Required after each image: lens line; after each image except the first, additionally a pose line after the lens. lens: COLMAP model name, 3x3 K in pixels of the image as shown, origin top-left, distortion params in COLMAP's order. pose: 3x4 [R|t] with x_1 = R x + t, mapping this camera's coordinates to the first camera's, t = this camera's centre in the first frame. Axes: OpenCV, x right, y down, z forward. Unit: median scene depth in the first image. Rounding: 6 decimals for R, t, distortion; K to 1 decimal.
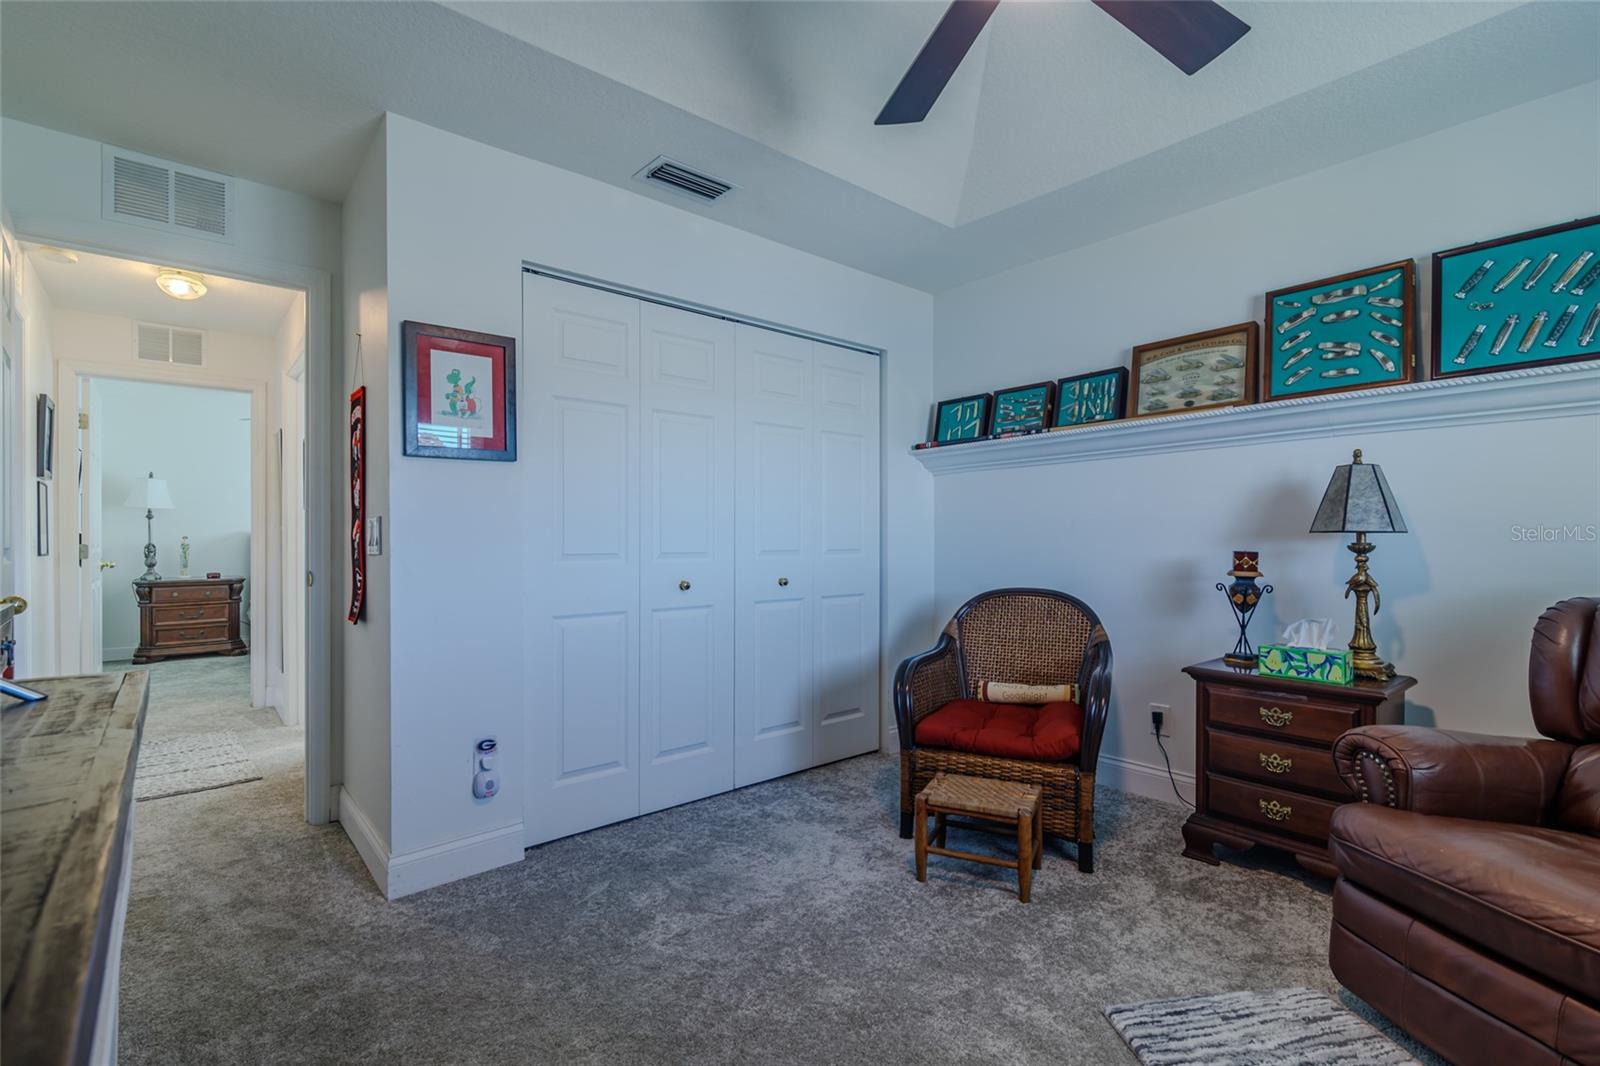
lens RADIAL K [[724.4, 0, 802.2], [0, 724.4, 537.3], [0, 0, 1]] dist [-0.002600, 0.000397]
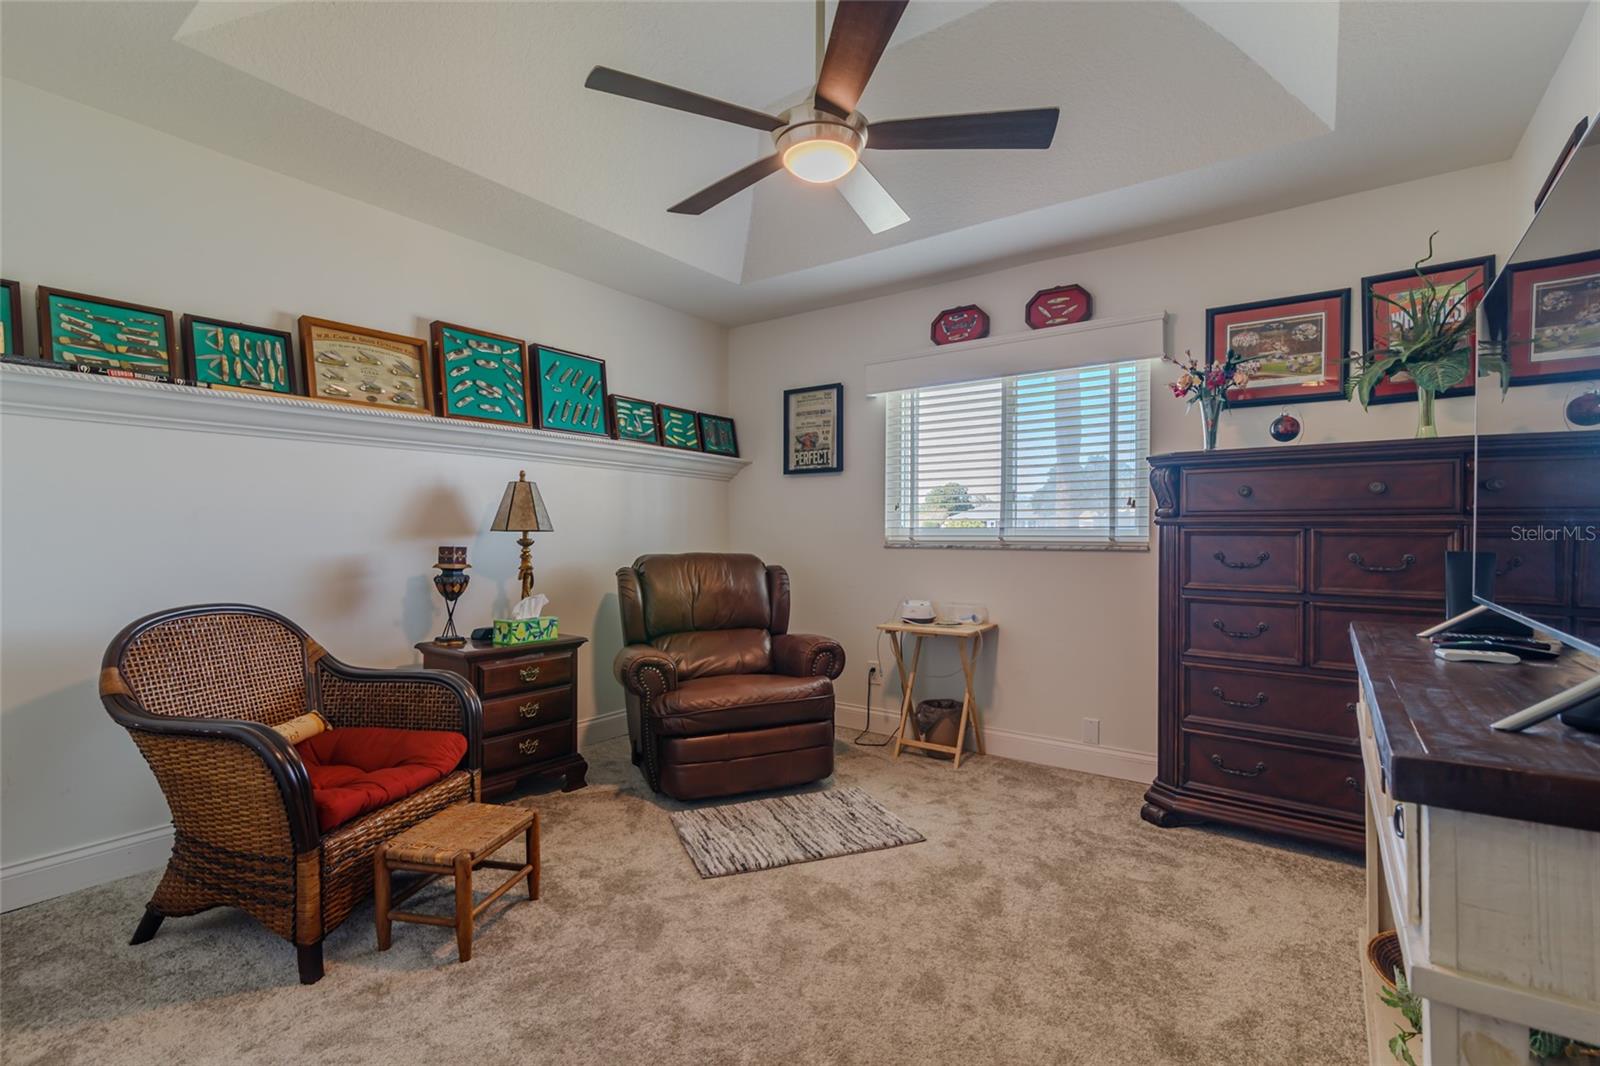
lens RADIAL K [[724.4, 0, 792.3], [0, 724.4, 536.2], [0, 0, 1]] dist [-0.002600, 0.000397]
pose [[-0.225332, 0.005482, 0.974267, -0.629987], [-0.000250, 0.999984, -0.005684, 0.009769], [-0.974282, -0.001525, -0.225327, 0.748550]]
